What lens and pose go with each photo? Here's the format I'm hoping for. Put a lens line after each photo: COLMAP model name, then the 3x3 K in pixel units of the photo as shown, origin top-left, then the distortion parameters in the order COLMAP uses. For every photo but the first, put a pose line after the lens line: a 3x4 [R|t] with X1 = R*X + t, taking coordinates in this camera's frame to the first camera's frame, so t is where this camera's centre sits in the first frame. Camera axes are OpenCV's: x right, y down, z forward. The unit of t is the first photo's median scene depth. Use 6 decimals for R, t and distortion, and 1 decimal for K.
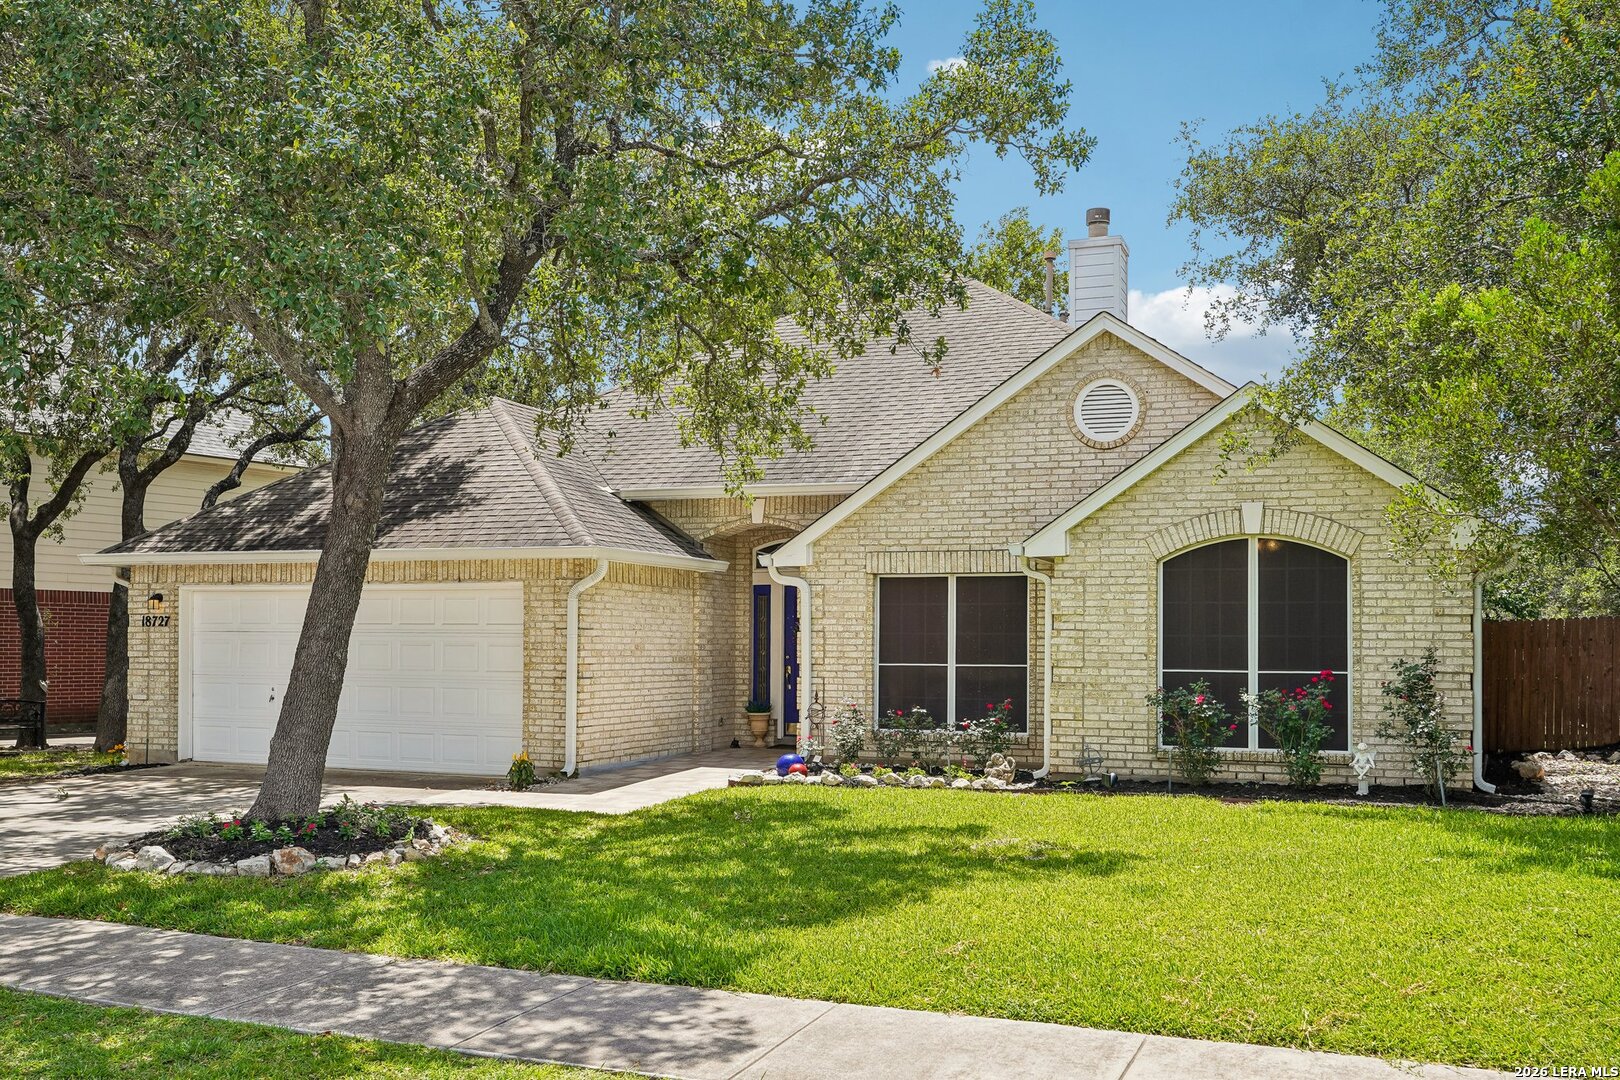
lens RADIAL K [[1952.7, 0, 810.1], [0, 1952.7, 542.0], [0, 0, 1]] dist [-0.003161, 0.000000]
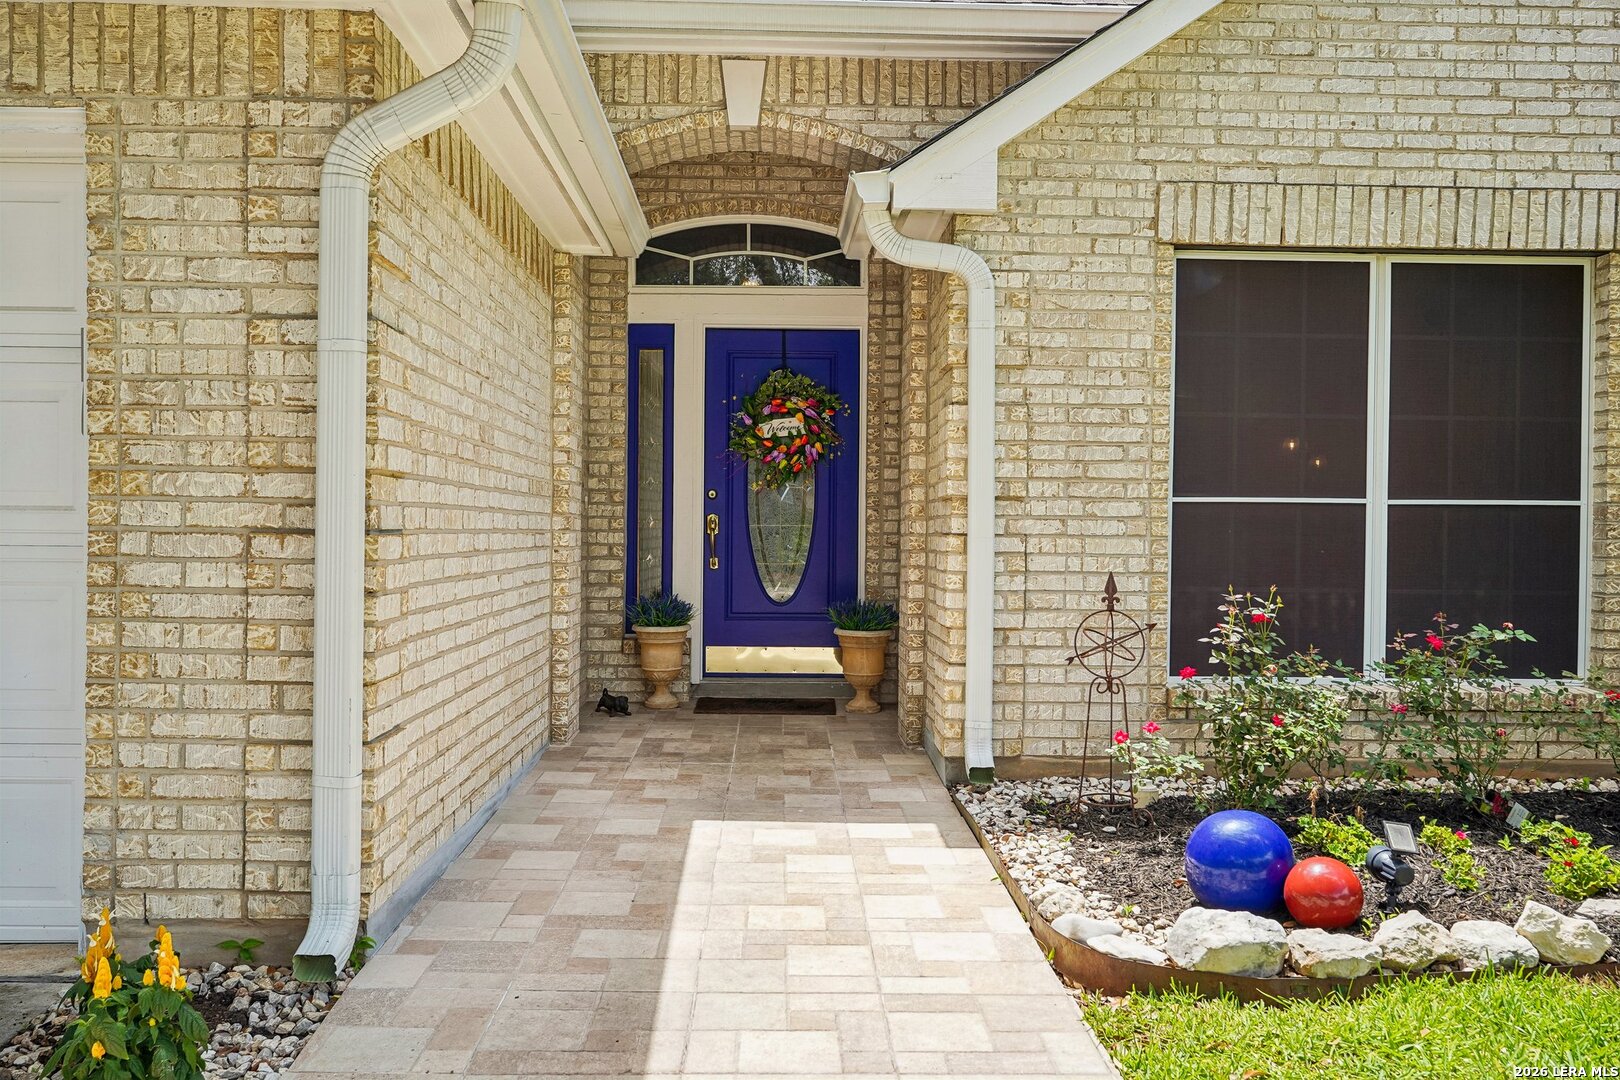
lens RADIAL K [[1389.0, 0, 806.1], [0, 1389.0, 535.8], [0, 0, 1]] dist [0.002451, -0.000034]
pose [[0.908097, 0.000430, 0.418759, -0.136776], [-0.023856, 0.998429, 0.050708, 0.058964], [-0.418079, -0.056037, 0.906681, 0.807239]]
